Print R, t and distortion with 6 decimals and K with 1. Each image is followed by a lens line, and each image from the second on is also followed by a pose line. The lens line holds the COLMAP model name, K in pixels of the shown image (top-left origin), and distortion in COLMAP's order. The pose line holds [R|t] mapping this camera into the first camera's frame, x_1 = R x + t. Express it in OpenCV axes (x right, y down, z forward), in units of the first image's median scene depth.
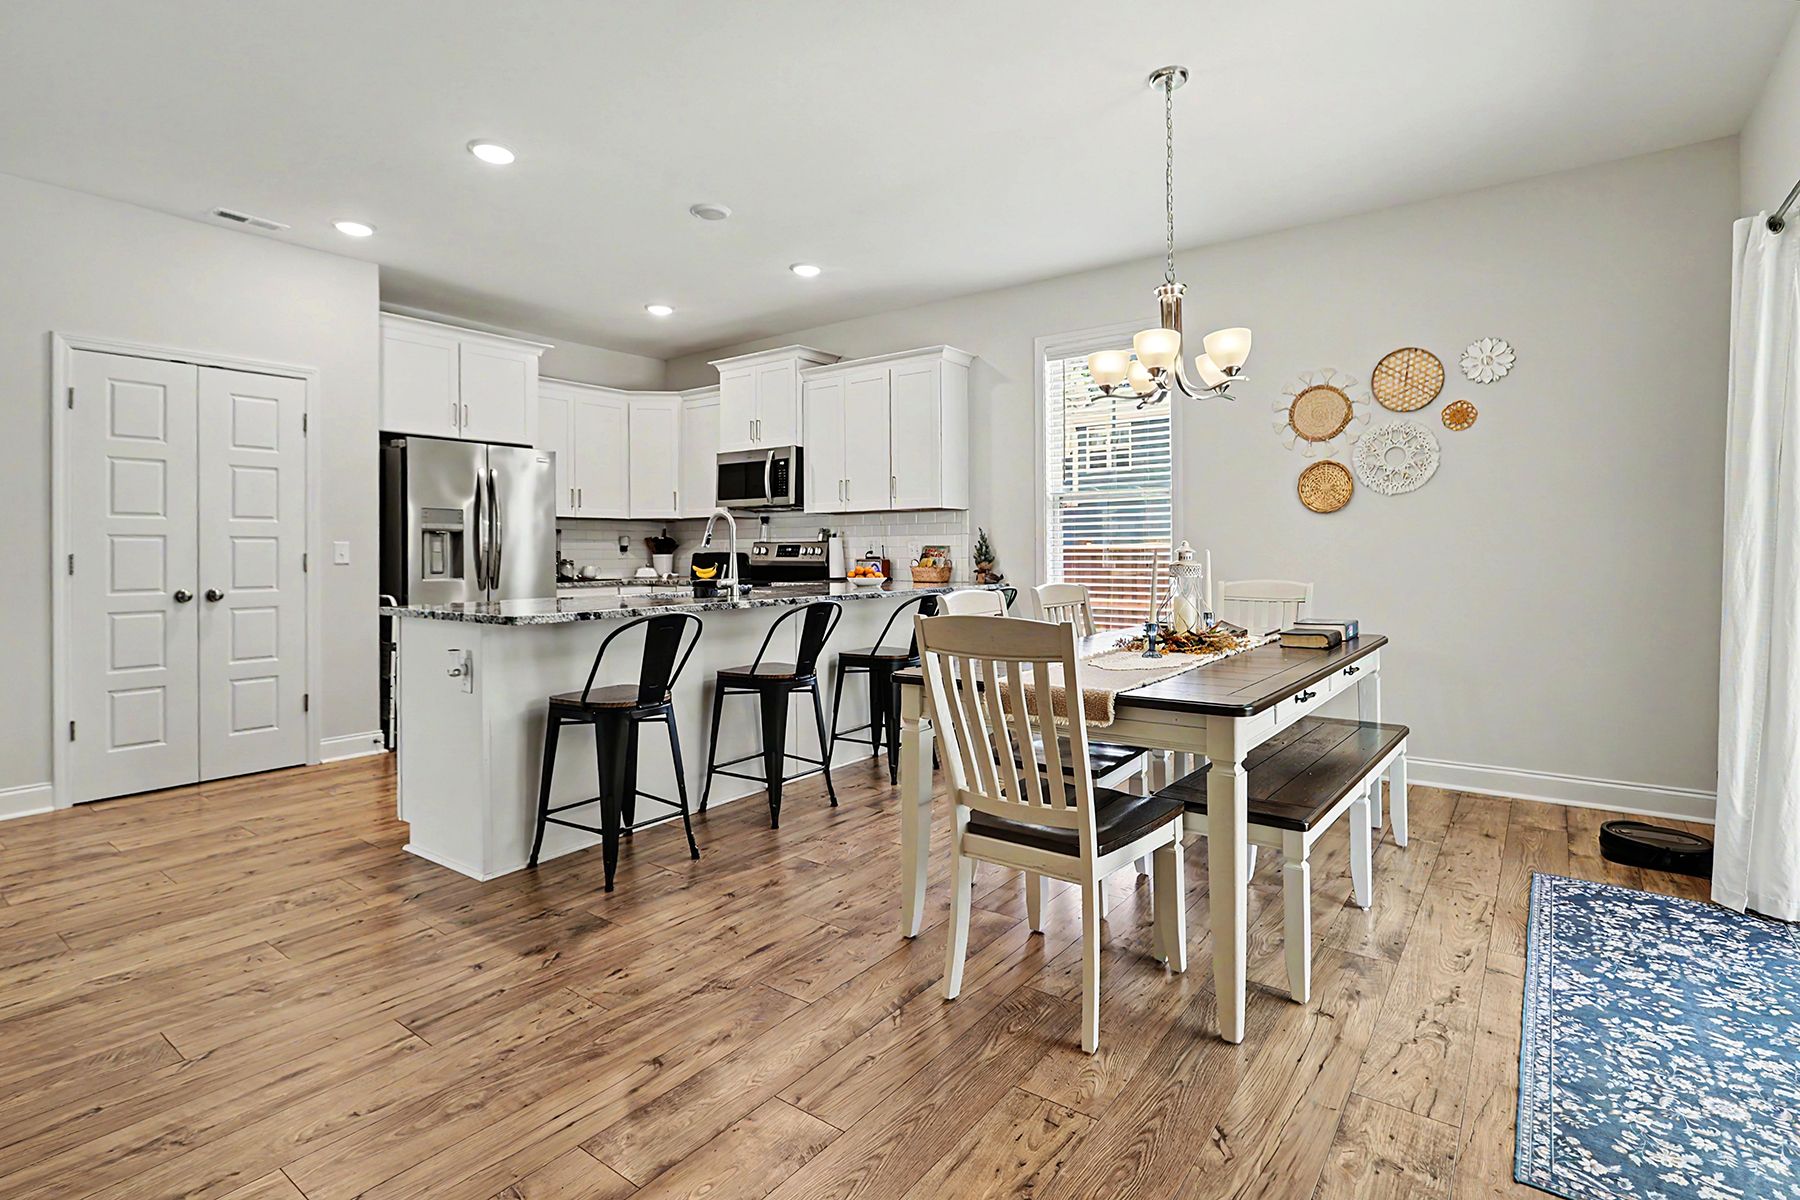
lens RADIAL K [[872.2, 0, 898.0], [0, 872.2, 550.7], [0, 0, 1]] dist [-0.004609, 0.001152]
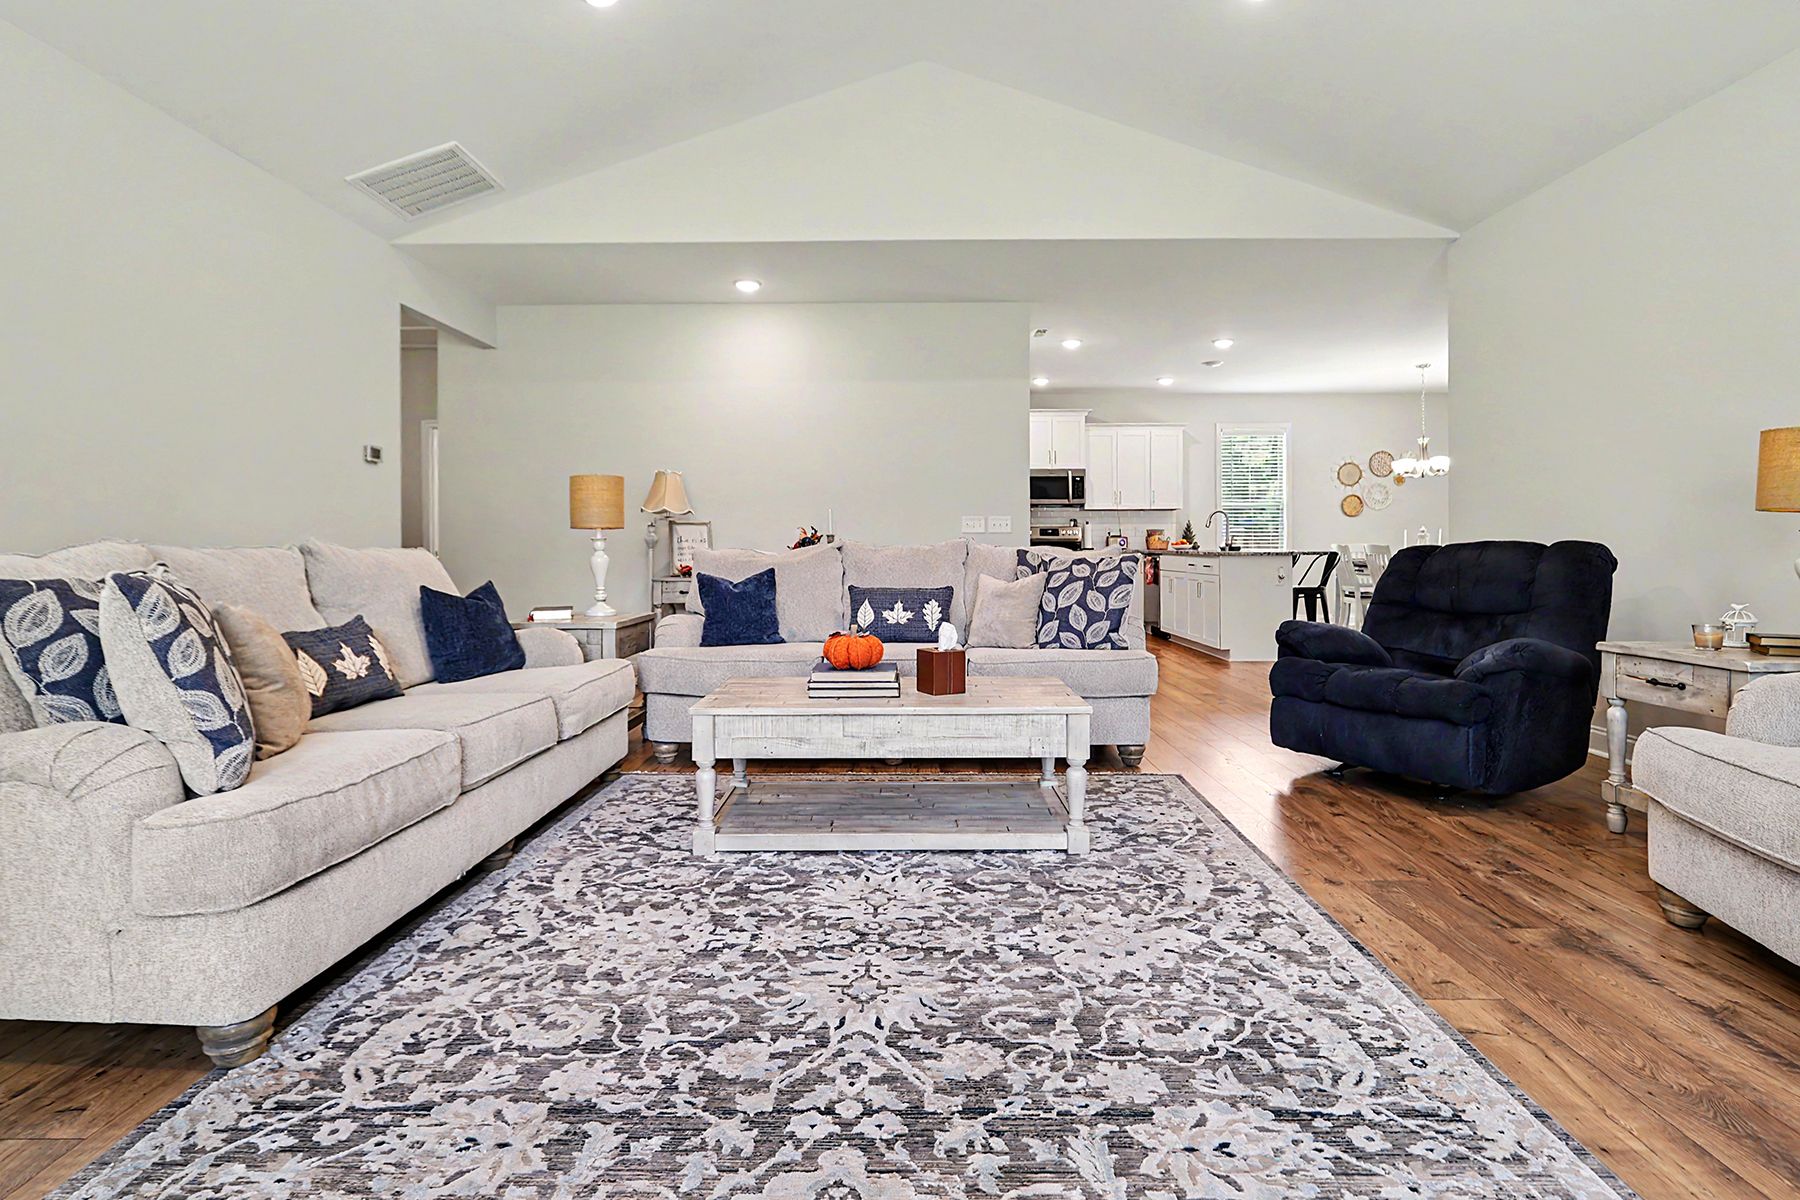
lens RADIAL K [[919.3, 0, 903.6], [0, 919.3, 552.5], [0, 0, 1]] dist [-0.003330, 0.000578]
pose [[0.801392, -0.003428, 0.598129, -1.744909], [0.000484, 0.999987, 0.005083, 0.037170], [-0.598139, -0.003784, 0.801383, -0.248381]]
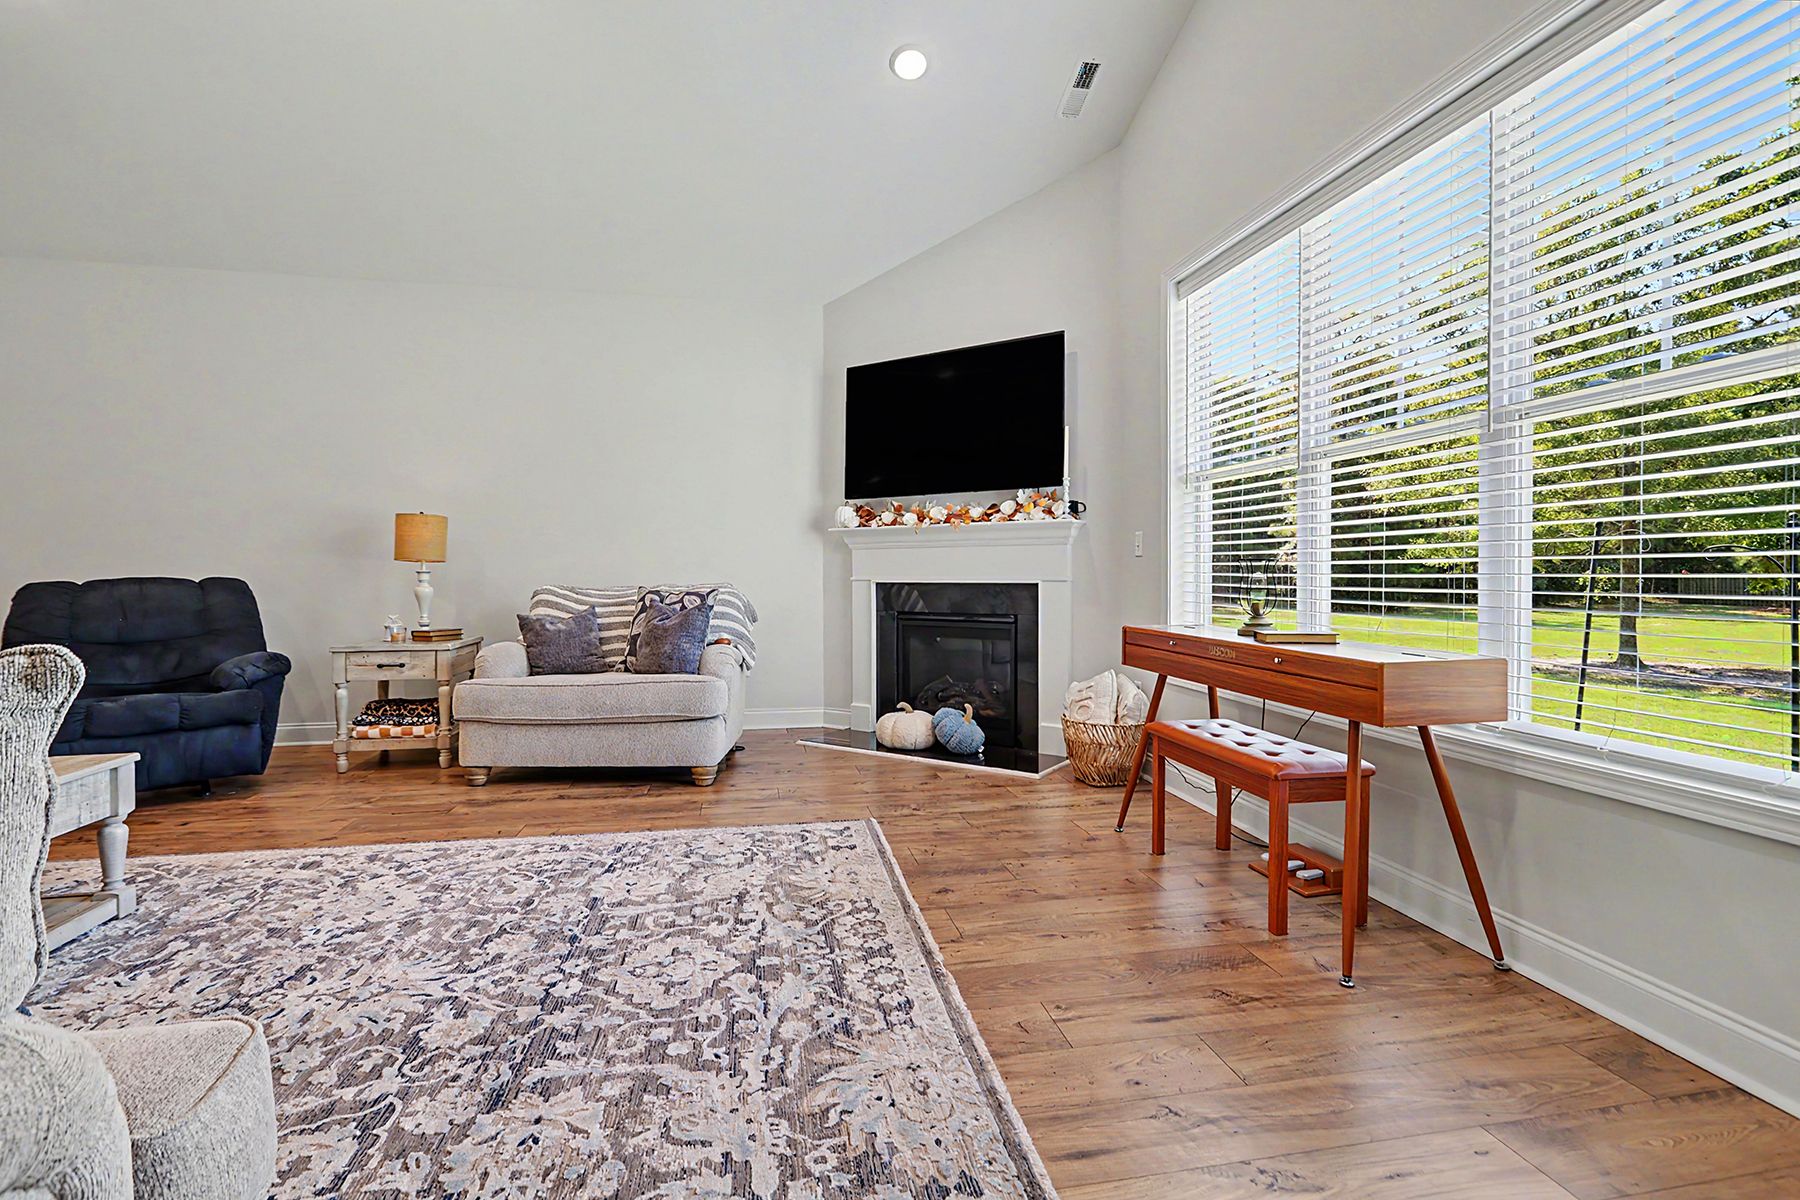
lens RADIAL K [[842.6, 0, 896.9], [0, 842.6, 575.2], [0, 0, 1]] dist [-0.000515, 0.000864]
pose [[-0.737010, 0.005318, 0.675861, -1.978299], [0.005905, 0.999982, -0.001429, 0.035037], [-0.675856, 0.002937, -0.737027, 0.211142]]
